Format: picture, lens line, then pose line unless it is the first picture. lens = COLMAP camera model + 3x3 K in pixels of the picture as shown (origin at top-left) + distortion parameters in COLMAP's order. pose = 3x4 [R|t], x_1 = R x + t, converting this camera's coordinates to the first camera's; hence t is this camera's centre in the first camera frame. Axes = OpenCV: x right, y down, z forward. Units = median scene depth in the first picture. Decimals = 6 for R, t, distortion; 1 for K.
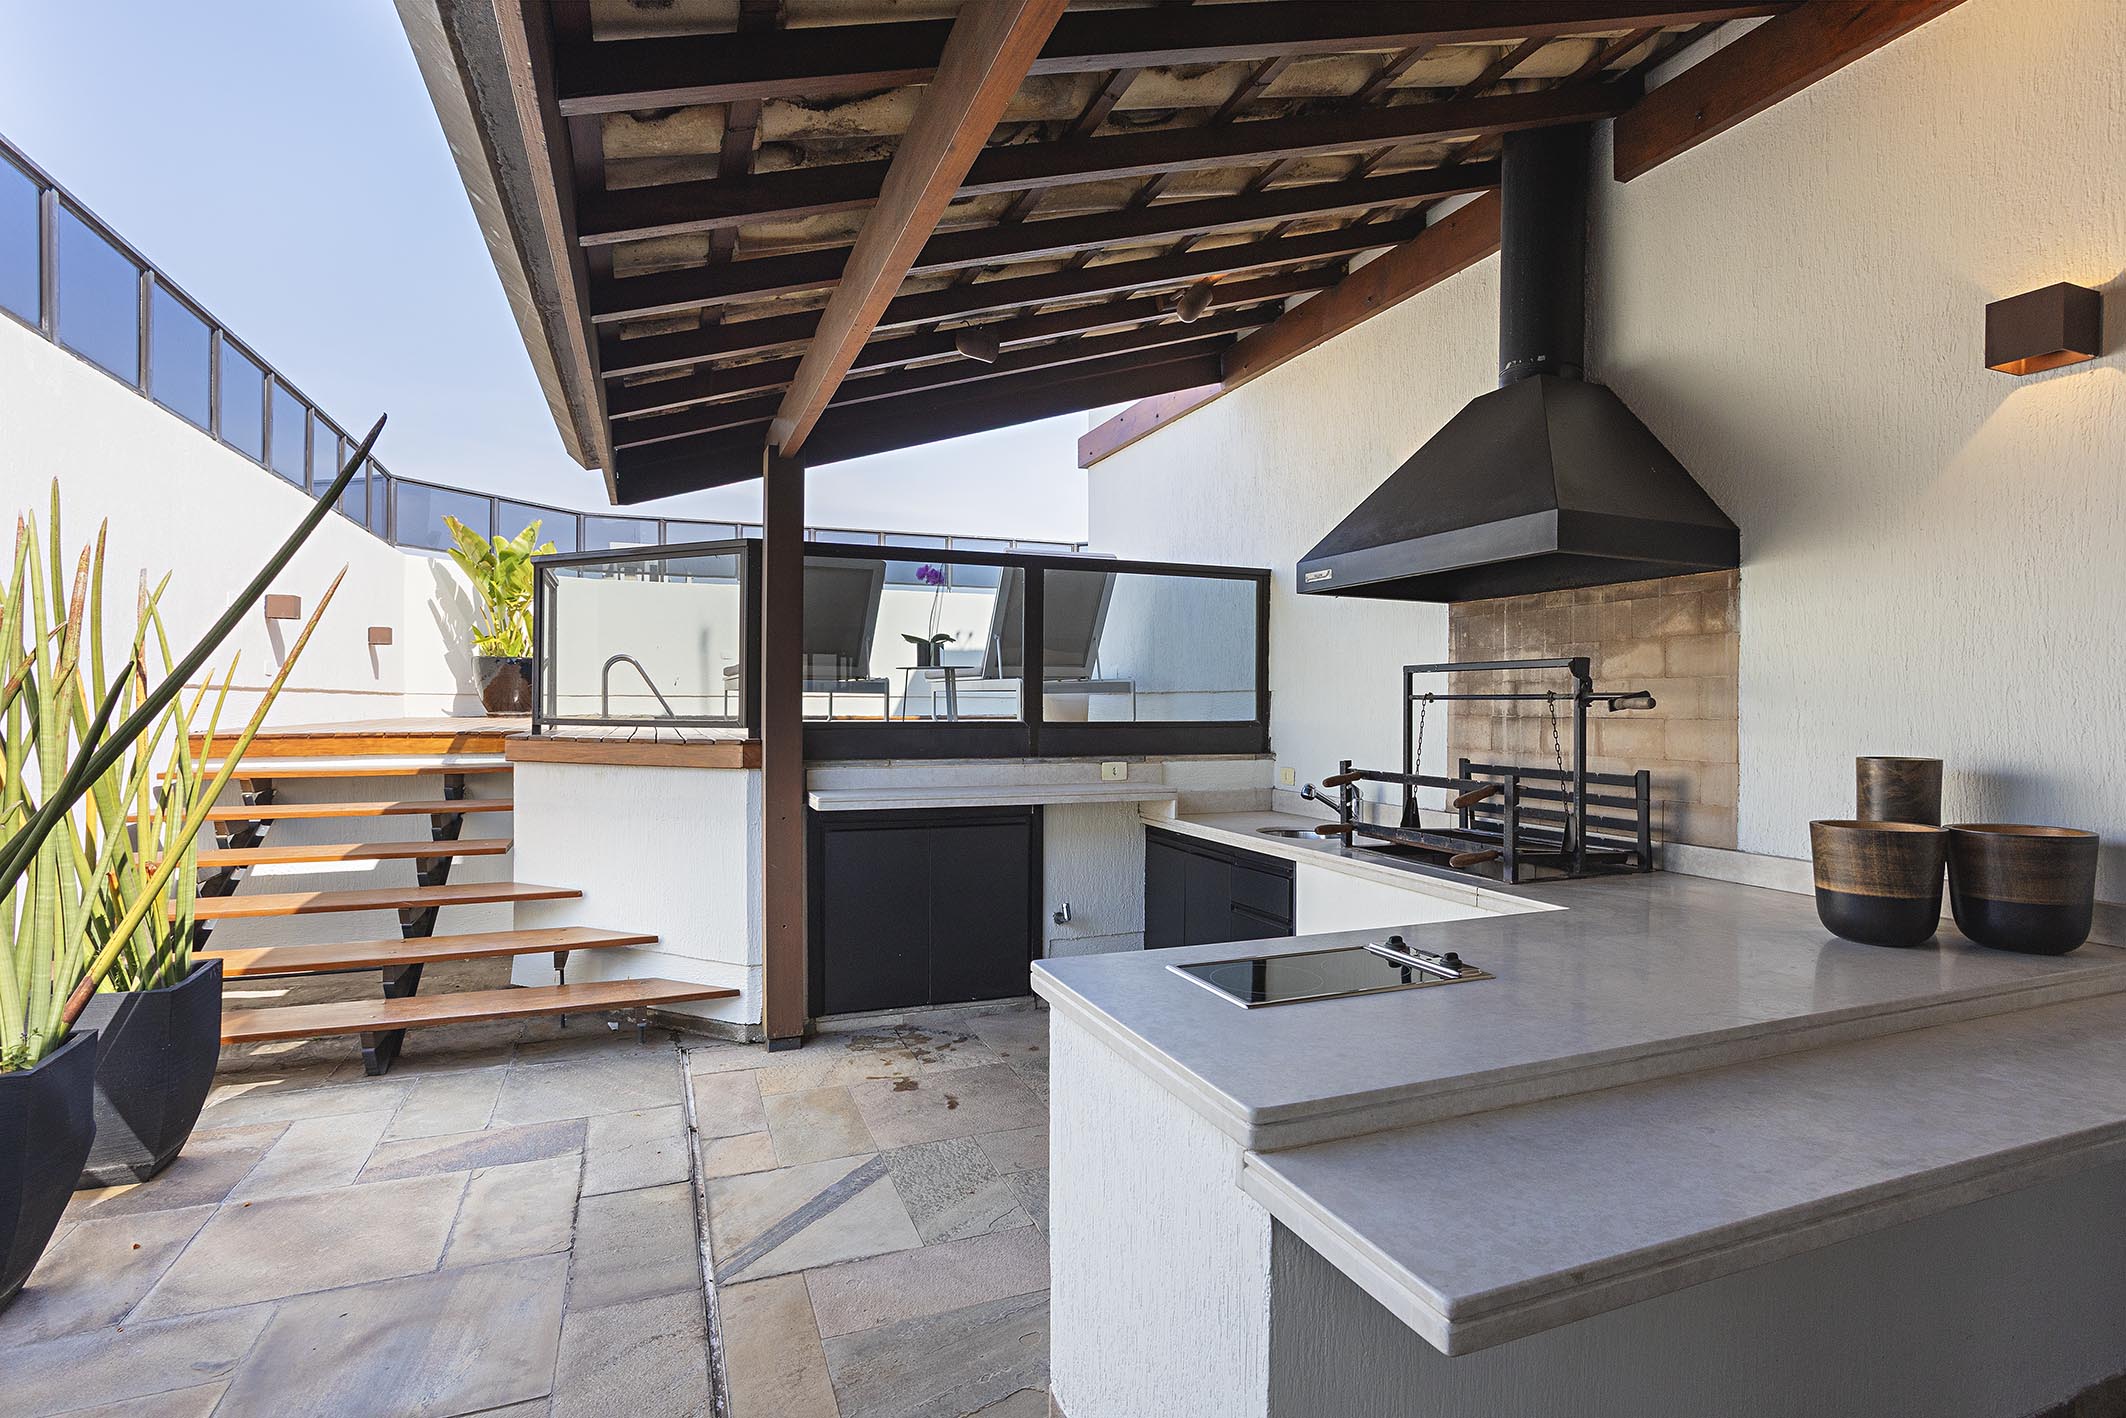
lens RADIAL K [[1029.6, 0, 1085.8], [0, 1029.6, 685.8], [0, 0, 1]] dist [-0.020960, 0.009228]
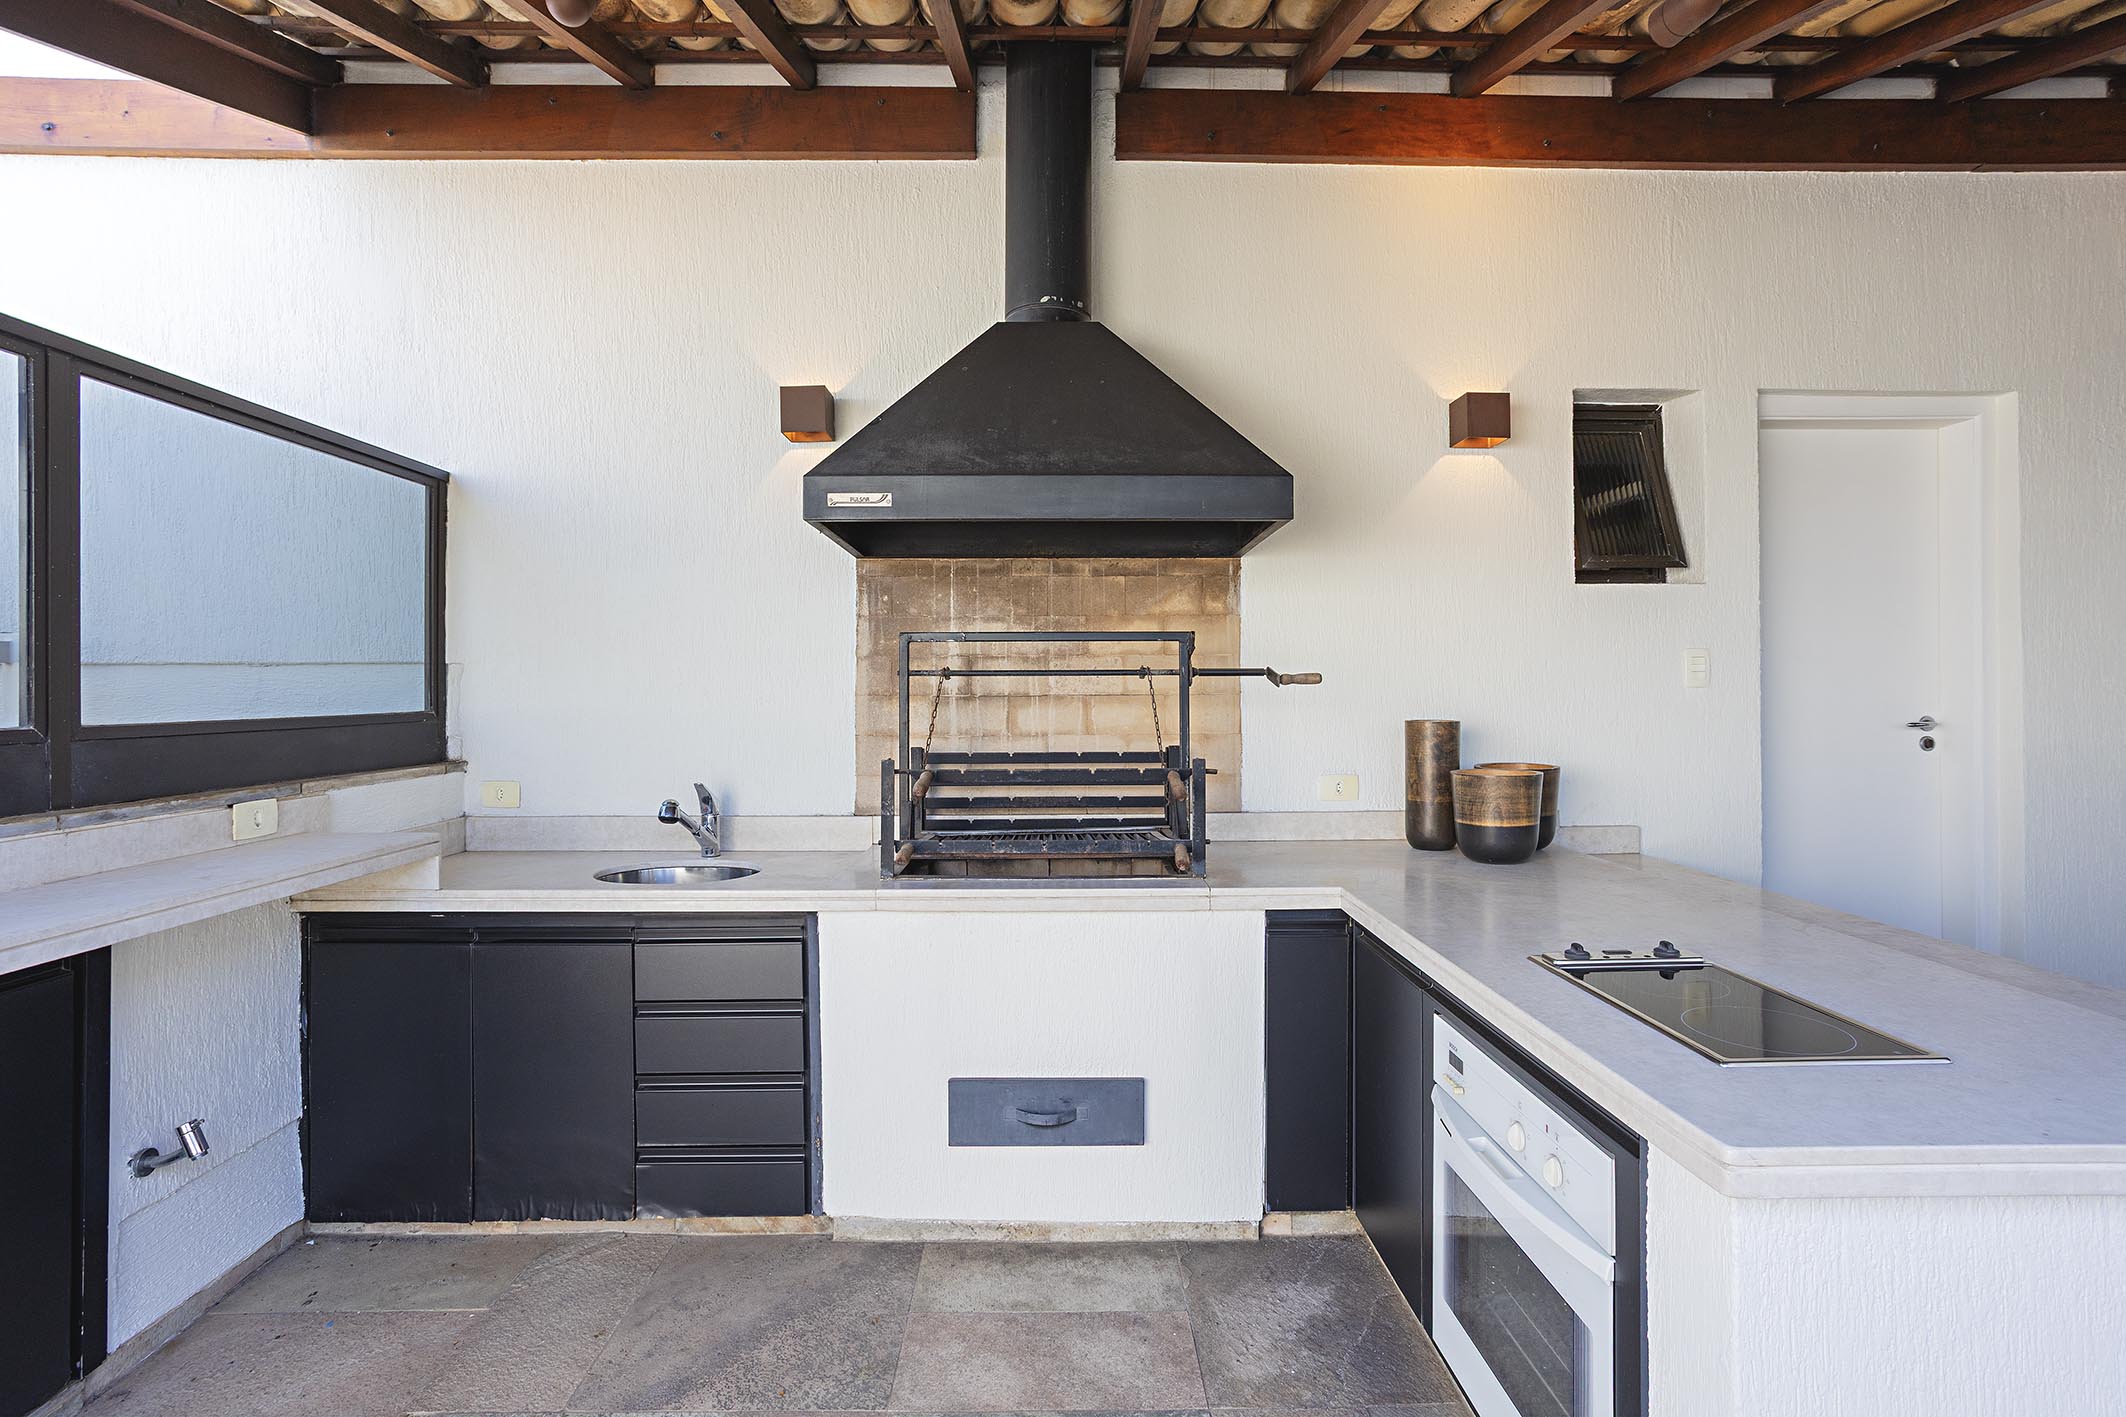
lens RADIAL K [[1029.6, 0, 1046.2], [0, 1029.6, 668.7], [0, 0, 1]] dist [-0.020960, 0.009228]
pose [[0.379527, 0.010576, 0.925120, -0.375437], [-0.010490, 0.999920, -0.007128, 0.012745], [-0.925121, -0.006999, 0.379608, 0.608284]]
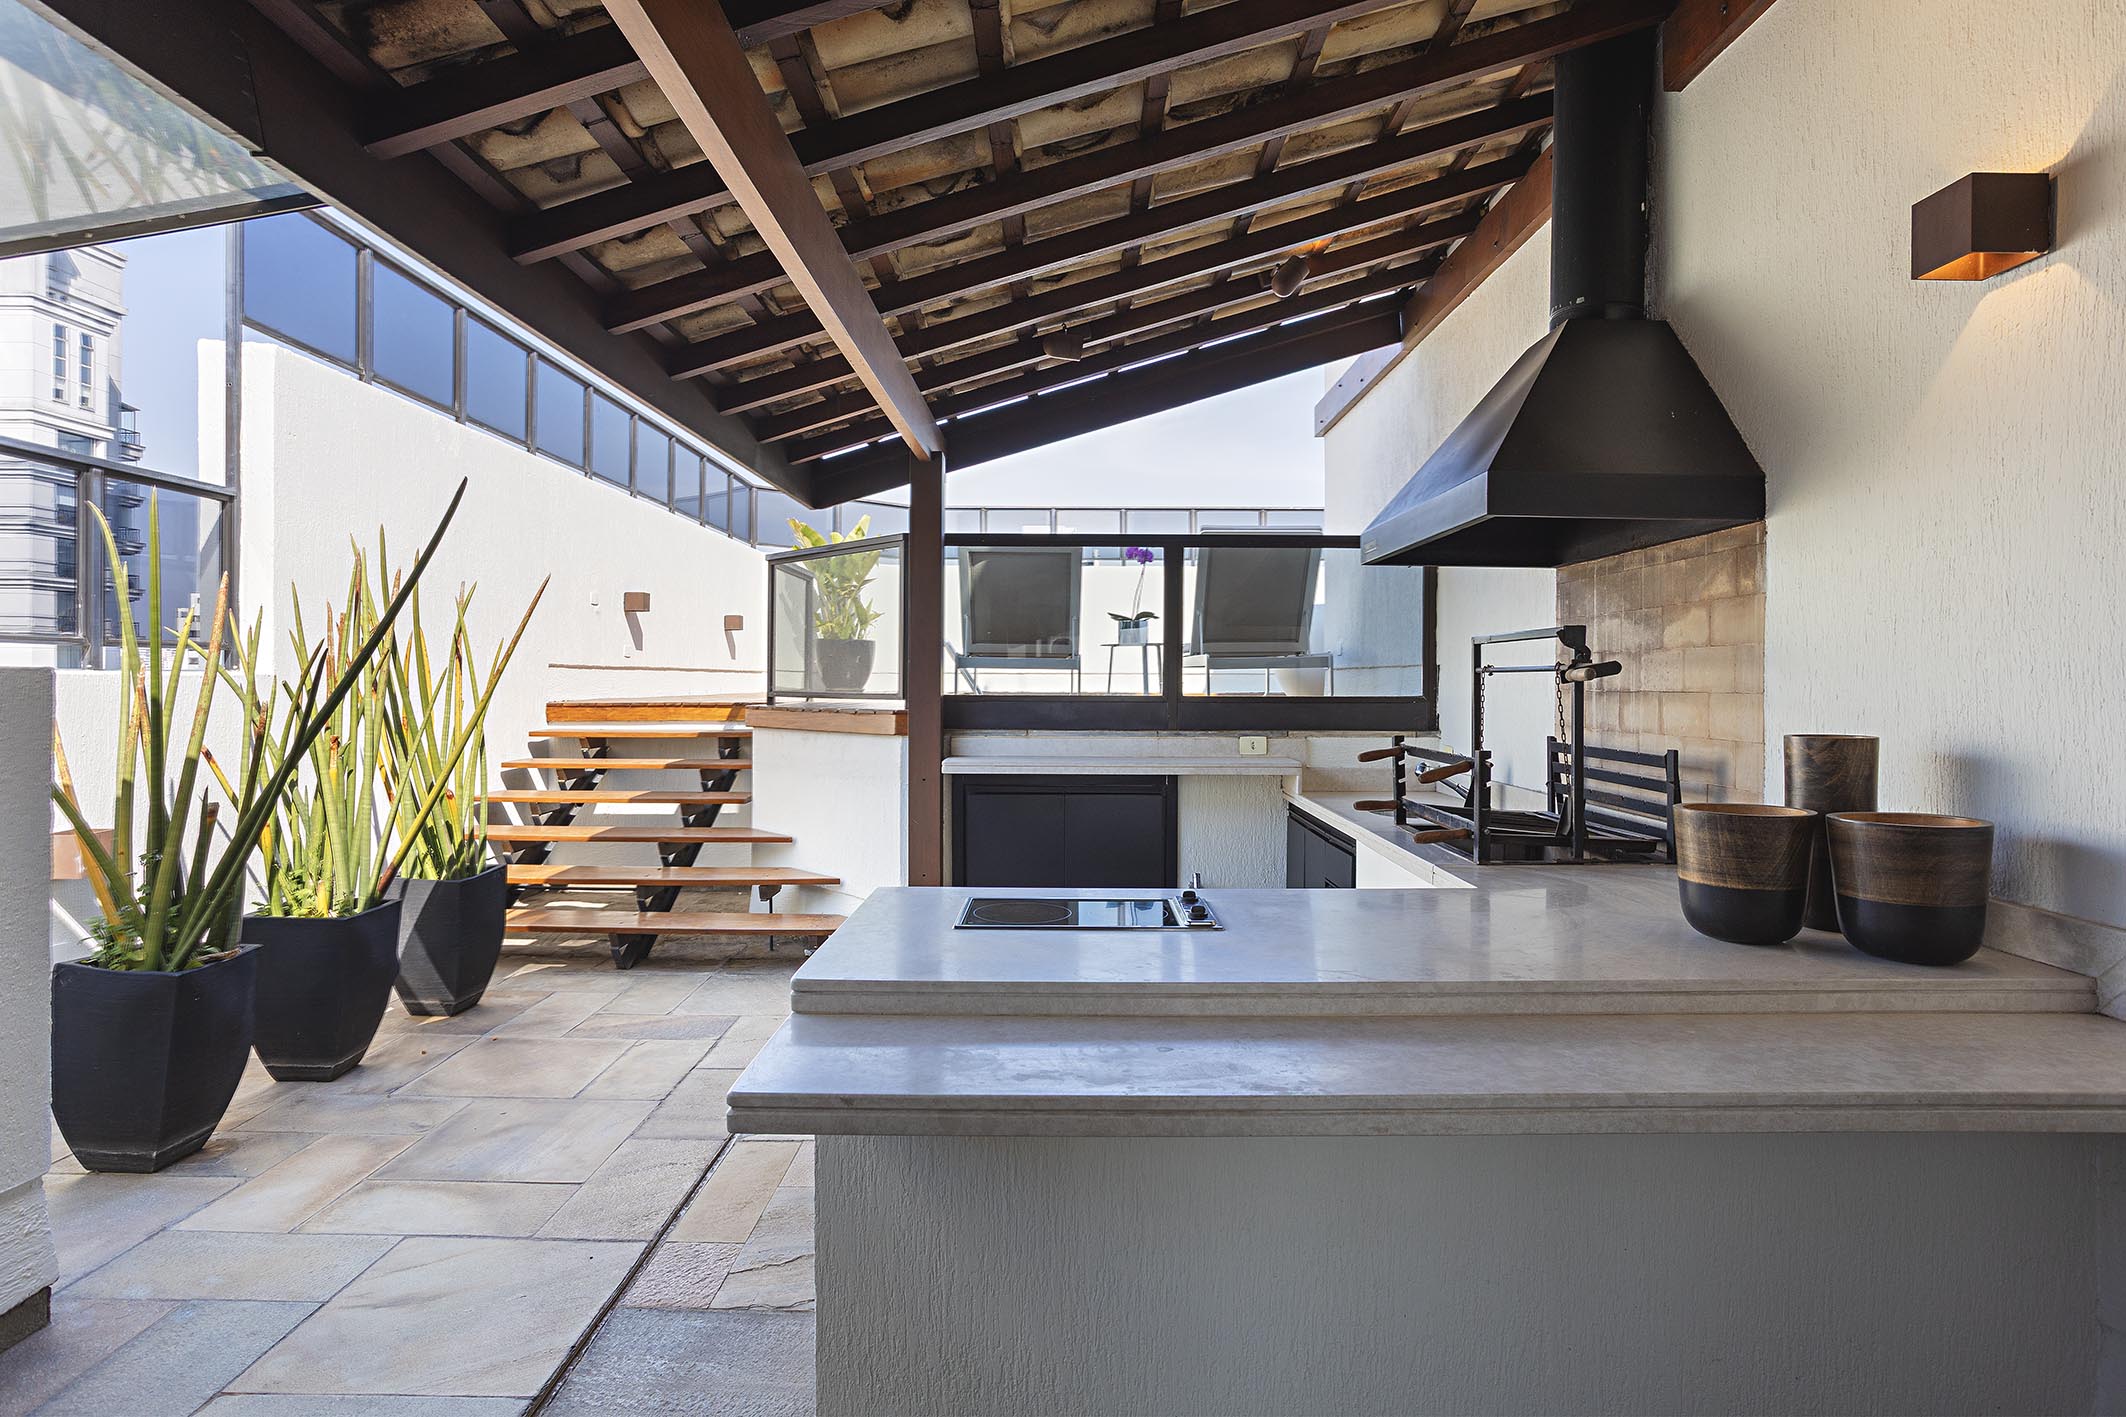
lens RADIAL K [[1082.3, 0, 1080.8], [0, 1082.3, 653.0], [0, 0, 1]] dist [-0.026766, 0.002856]
pose [[0.930636, -0.009586, -0.365821, 0.339215], [0.006146, 0.999925, -0.010568, 0.003867], [0.365895, 0.007587, 0.930625, -0.050909]]
